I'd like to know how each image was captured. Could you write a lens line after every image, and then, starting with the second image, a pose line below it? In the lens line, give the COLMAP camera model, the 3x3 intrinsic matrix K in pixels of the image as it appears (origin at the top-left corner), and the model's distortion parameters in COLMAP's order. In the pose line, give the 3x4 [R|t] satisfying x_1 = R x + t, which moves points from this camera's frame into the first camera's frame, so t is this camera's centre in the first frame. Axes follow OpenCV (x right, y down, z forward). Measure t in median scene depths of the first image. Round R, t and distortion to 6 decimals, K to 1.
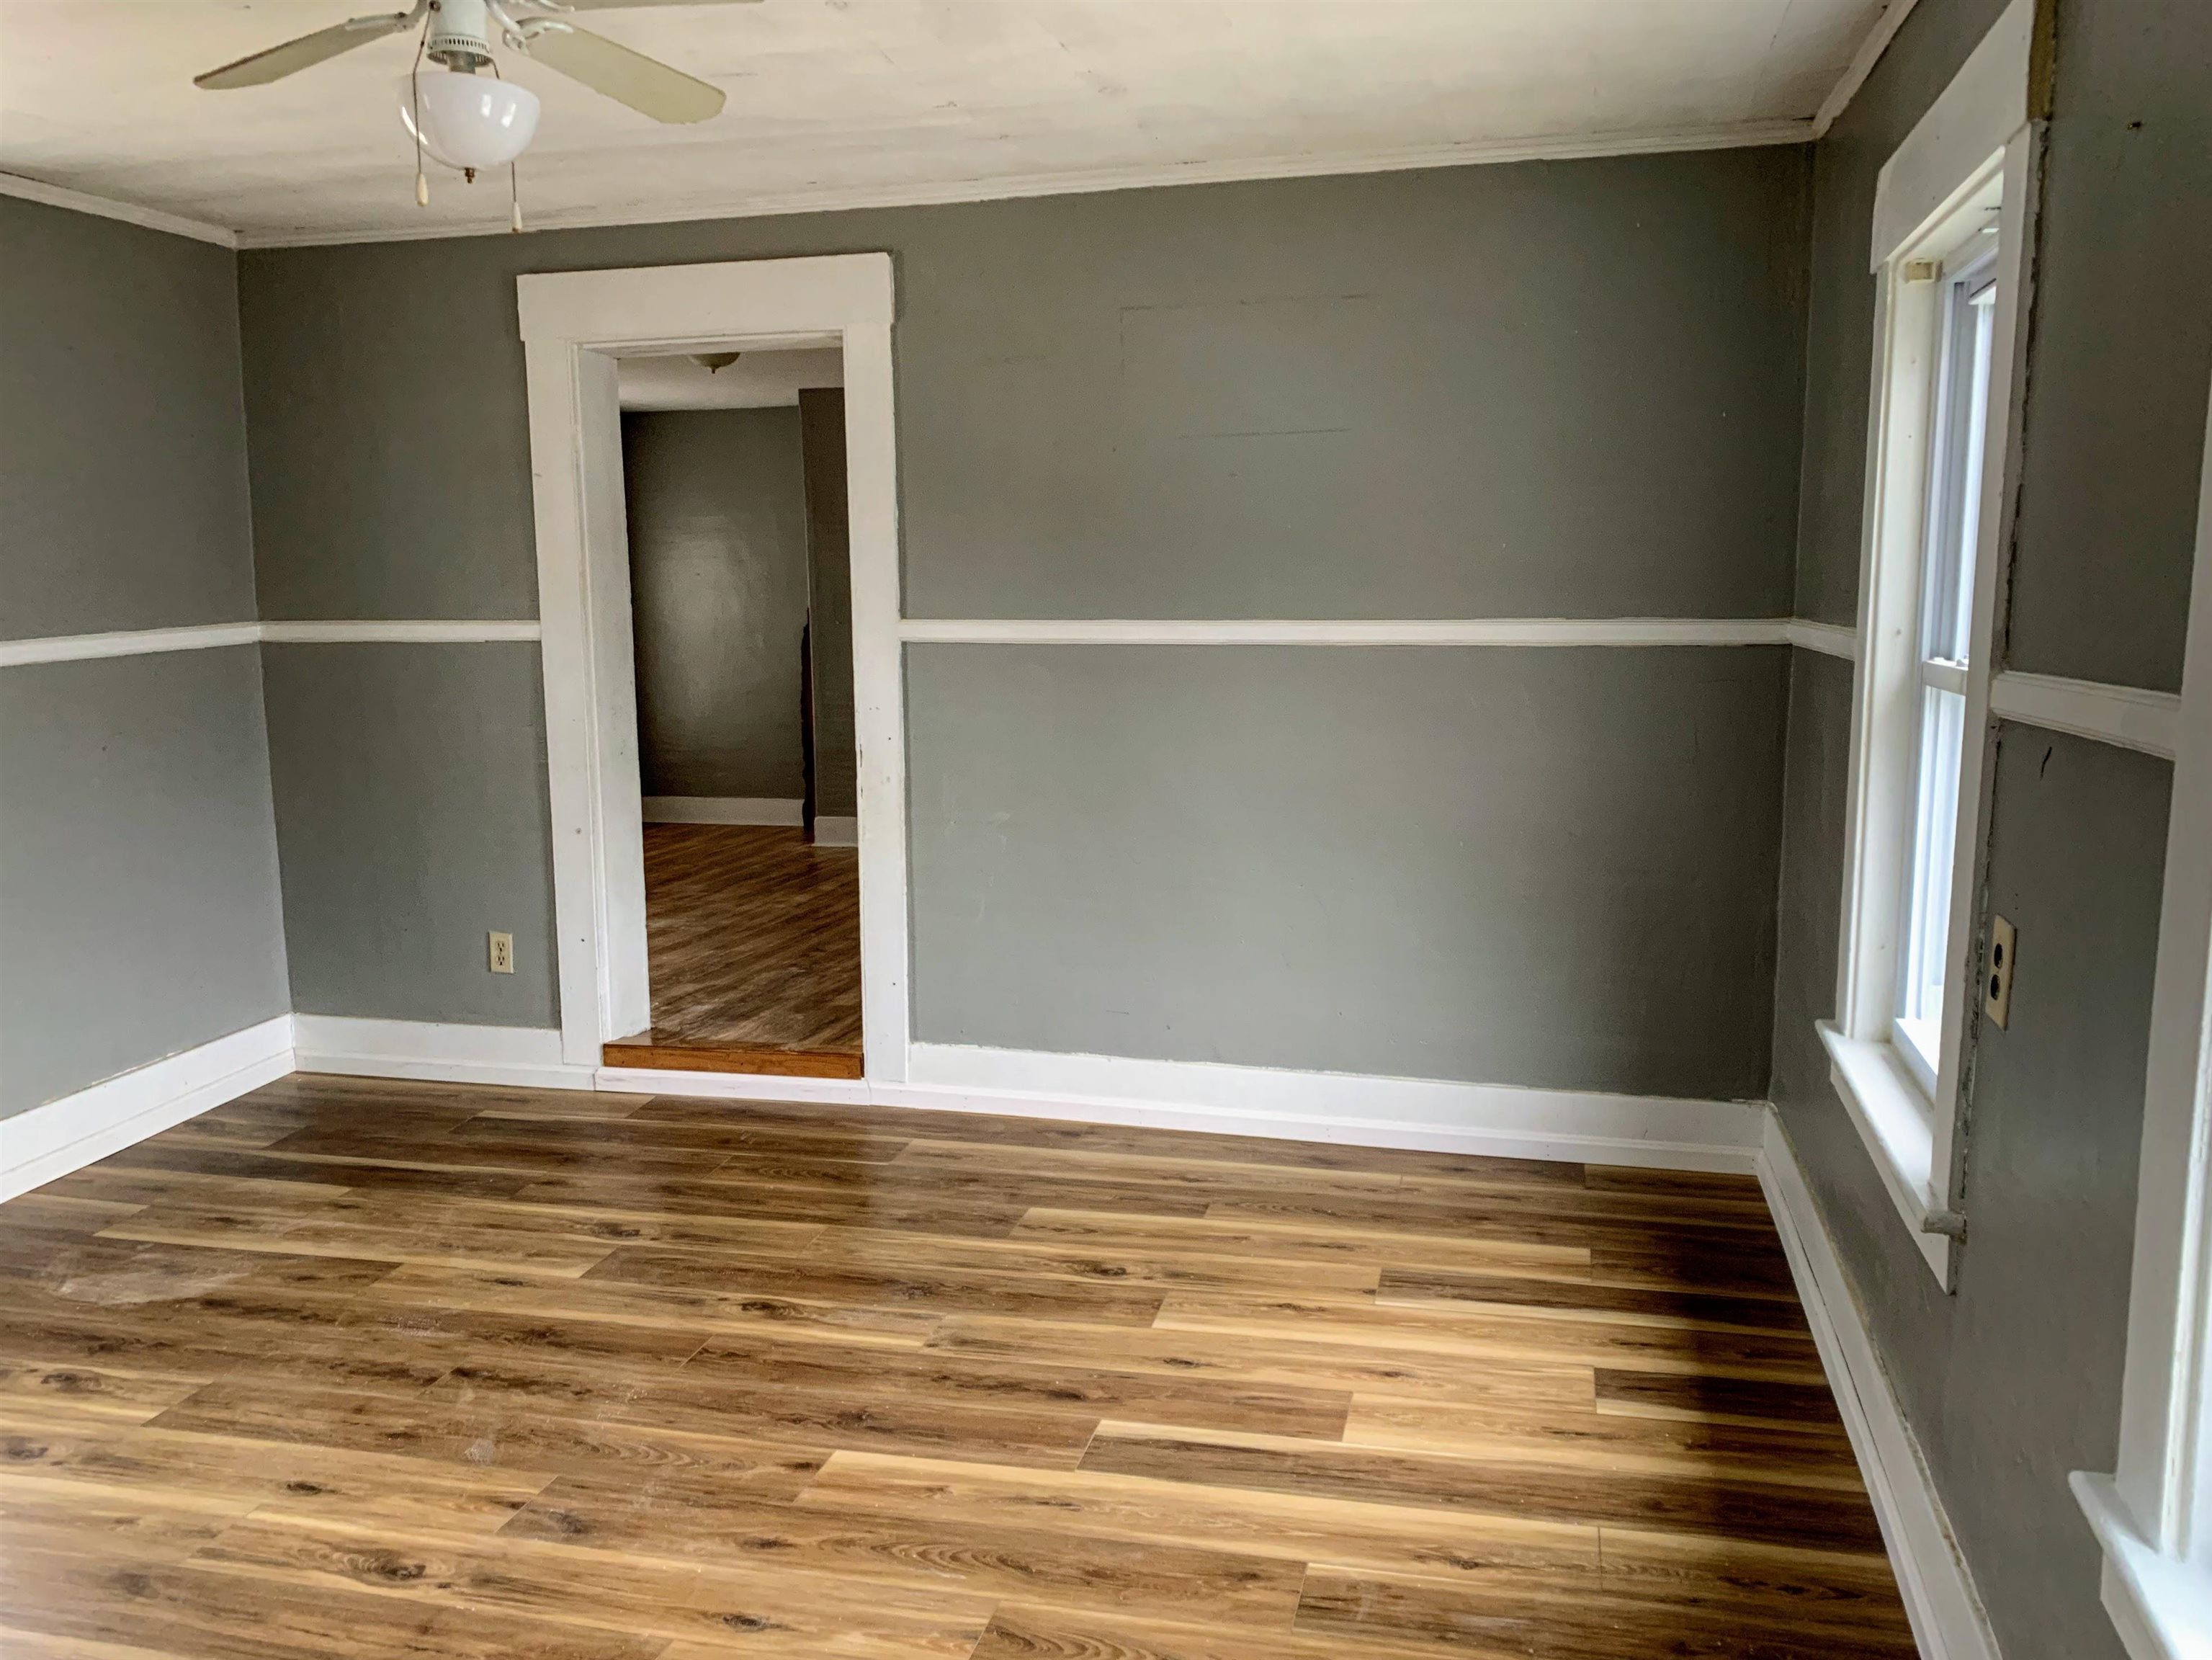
lens RADIAL K [[1785.3, 0, 1105.6], [0, 1785.3, 861.3], [0, 0, 1]] dist [0.014607, -0.012186]
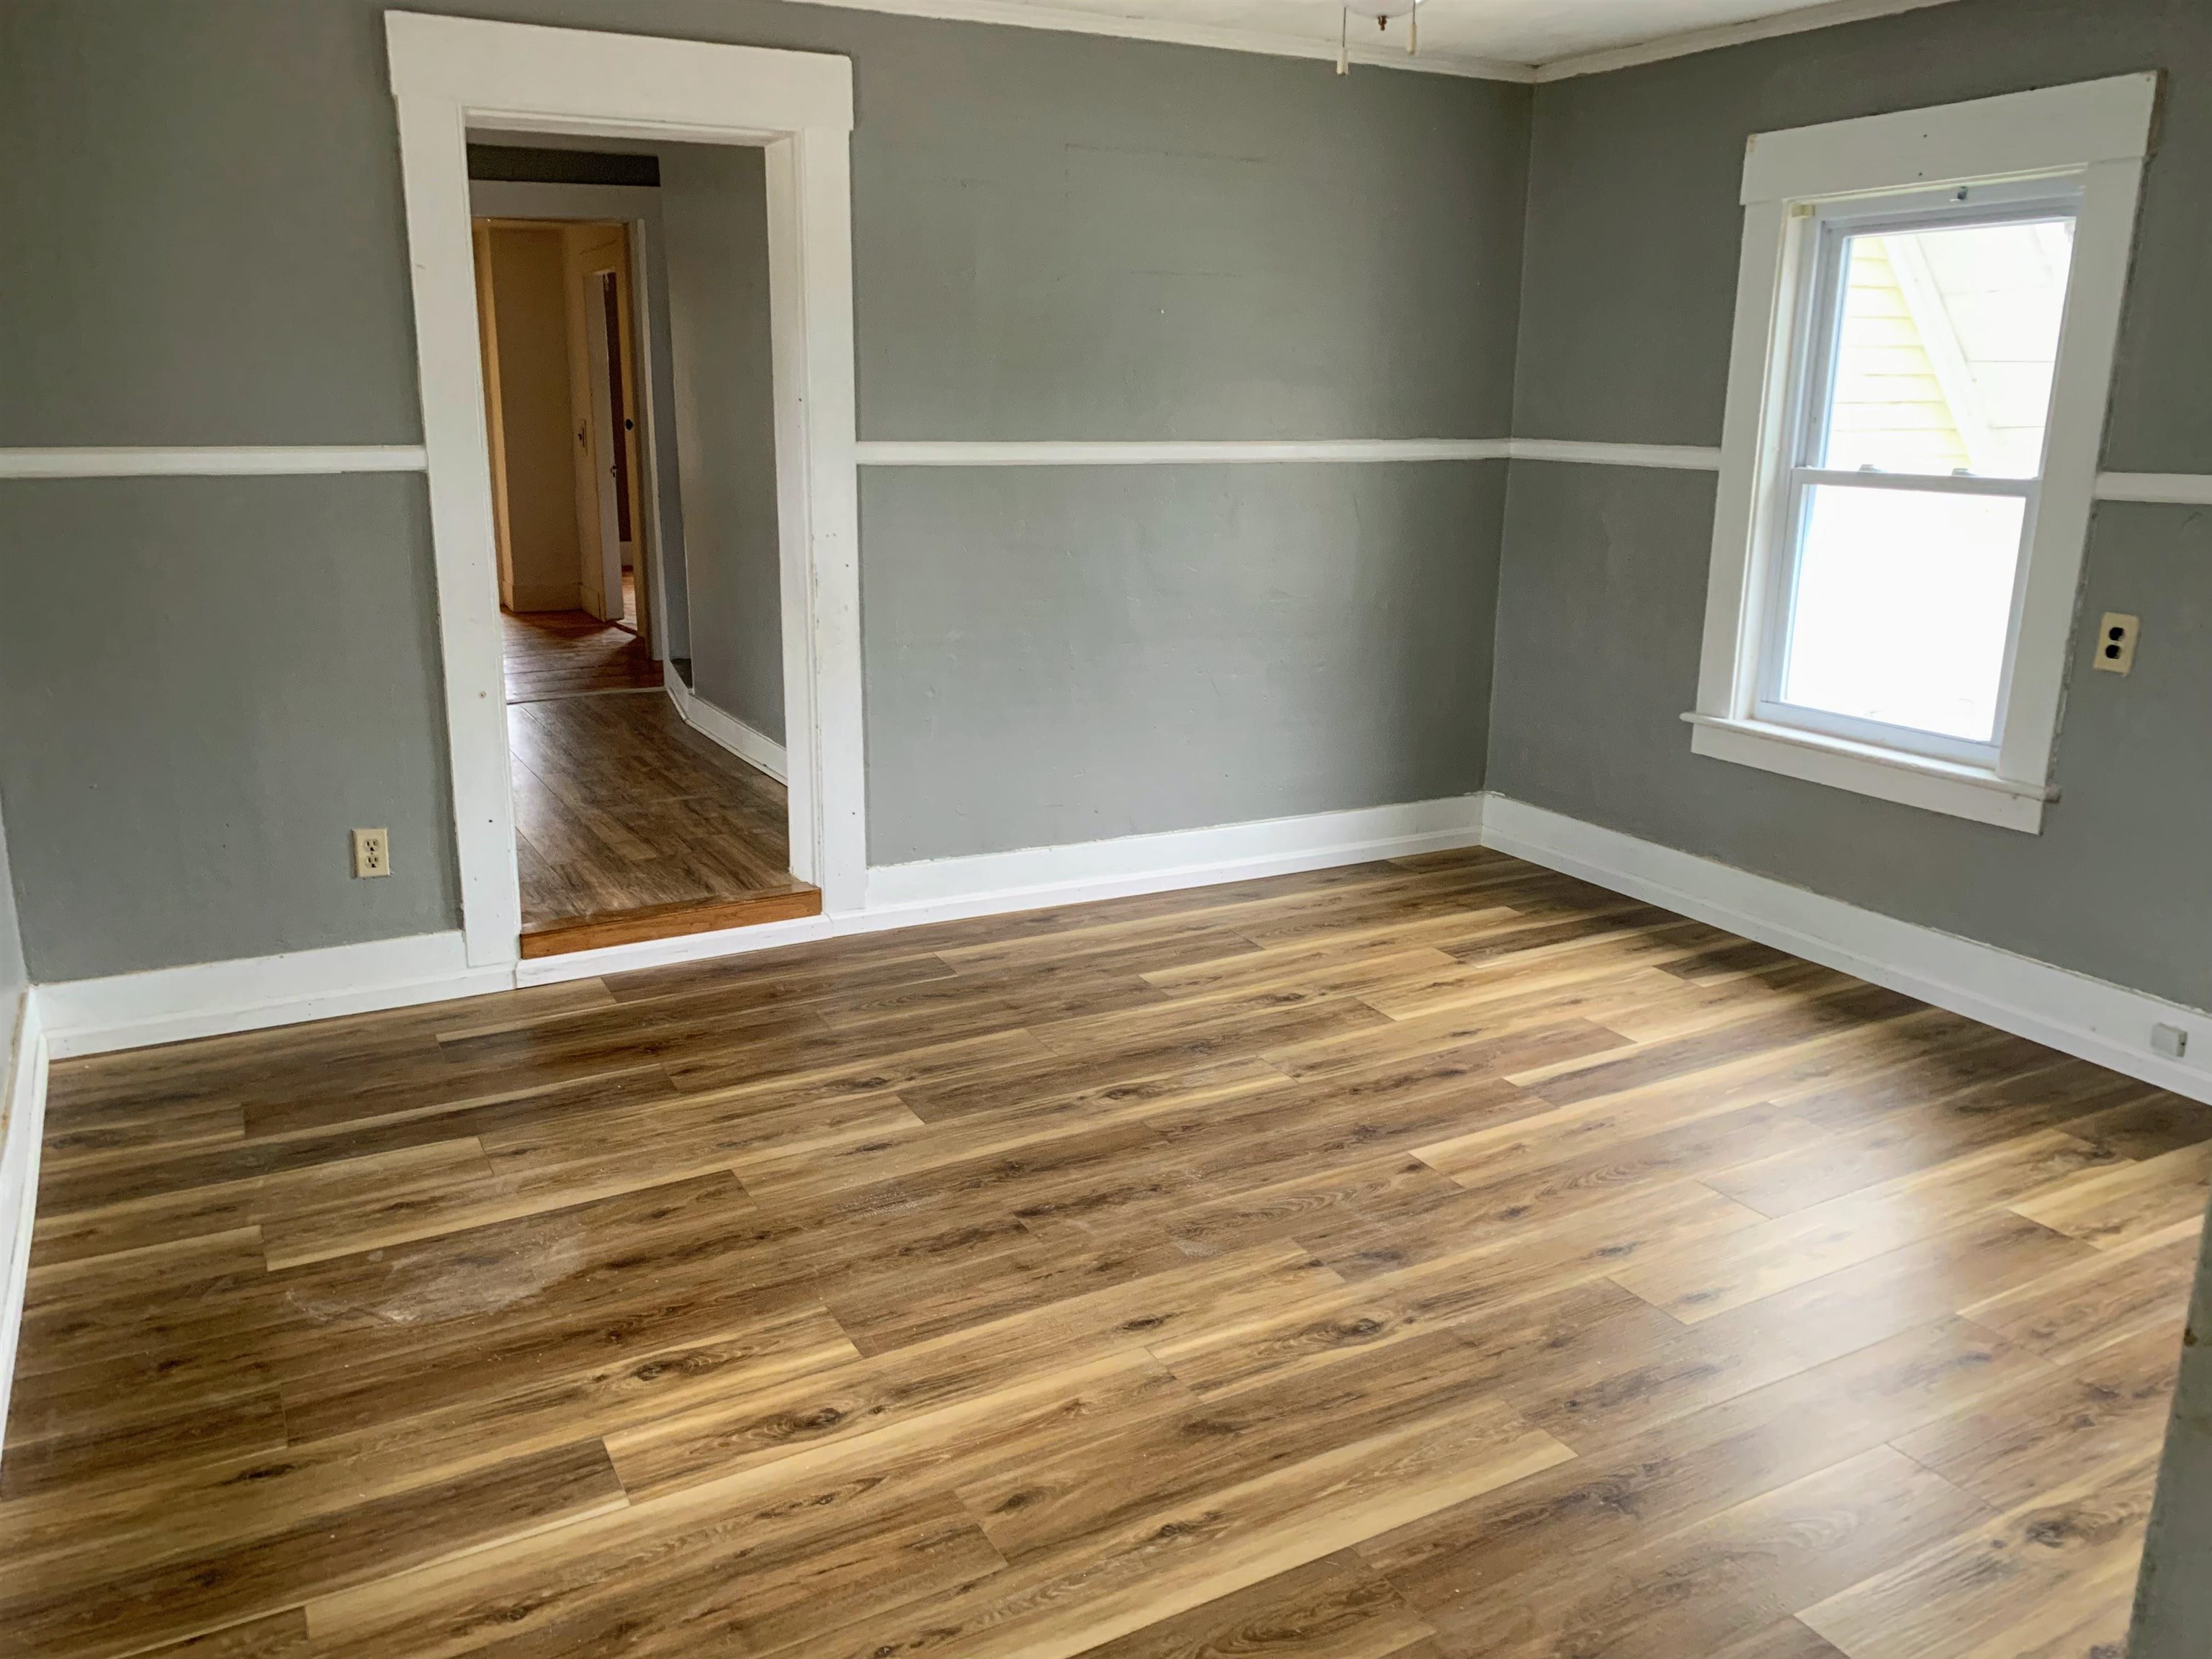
lens RADIAL K [[1715.0, 0, 1106.0], [0, 1715.0, 829.5], [0, 0, 1]] dist [0.081034, -0.192088]
pose [[0.725911, -0.155219, 0.670045, -0.807409], [0.094780, 0.987483, 0.126072, -0.036622], [-0.681227, -0.028010, 0.731536, 0.236853]]
